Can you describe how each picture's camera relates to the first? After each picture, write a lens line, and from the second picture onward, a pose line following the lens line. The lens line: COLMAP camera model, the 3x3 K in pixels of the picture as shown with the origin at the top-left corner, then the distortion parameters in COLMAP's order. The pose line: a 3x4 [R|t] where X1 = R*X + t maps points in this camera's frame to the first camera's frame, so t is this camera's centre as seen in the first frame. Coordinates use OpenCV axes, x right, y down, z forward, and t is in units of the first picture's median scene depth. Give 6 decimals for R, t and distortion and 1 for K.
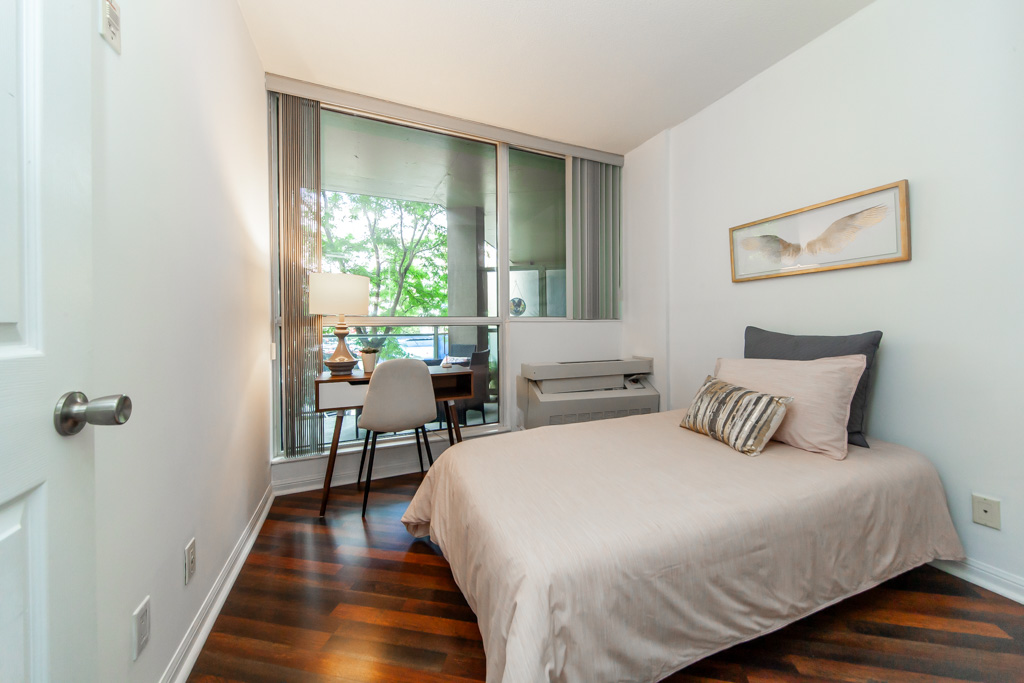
lens RADIAL K [[365.9, 0, 513.3], [0, 365.9, 329.8], [0, 0, 1]] dist [0.001568, -0.000062]
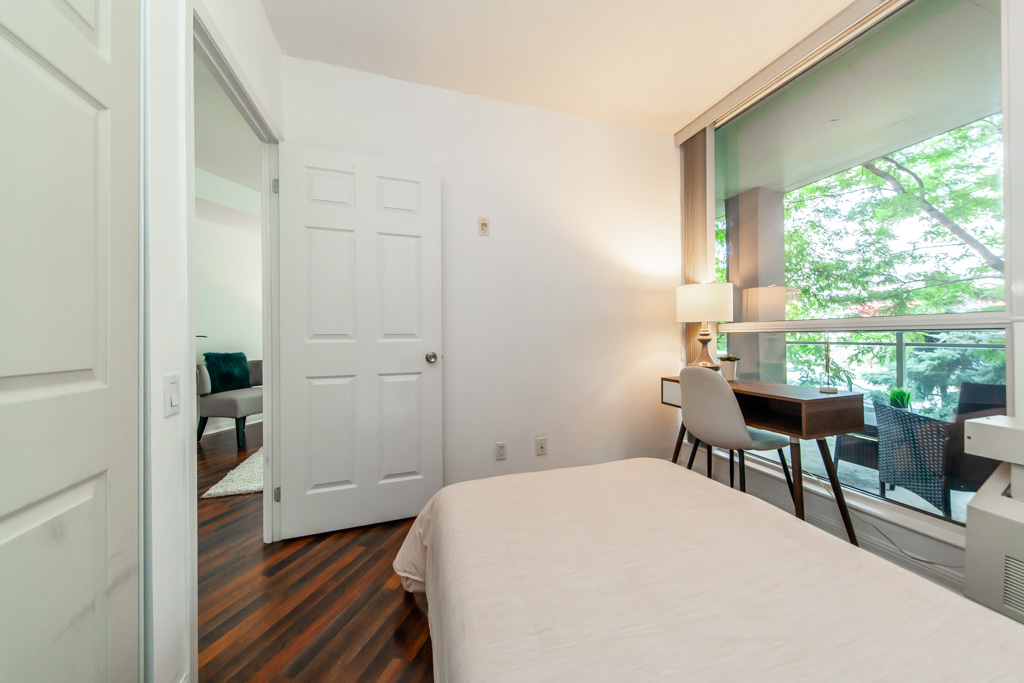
lens RADIAL K [[365.9, 0, 513.3], [0, 365.9, 329.8], [0, 0, 1]] dist [0.001568, -0.000062]
pose [[-0.114847, -0.003378, -0.993377, 0.646577], [0.000315, 0.999994, -0.003437, -0.014409], [0.993383, -0.000707, -0.114846, 0.564029]]
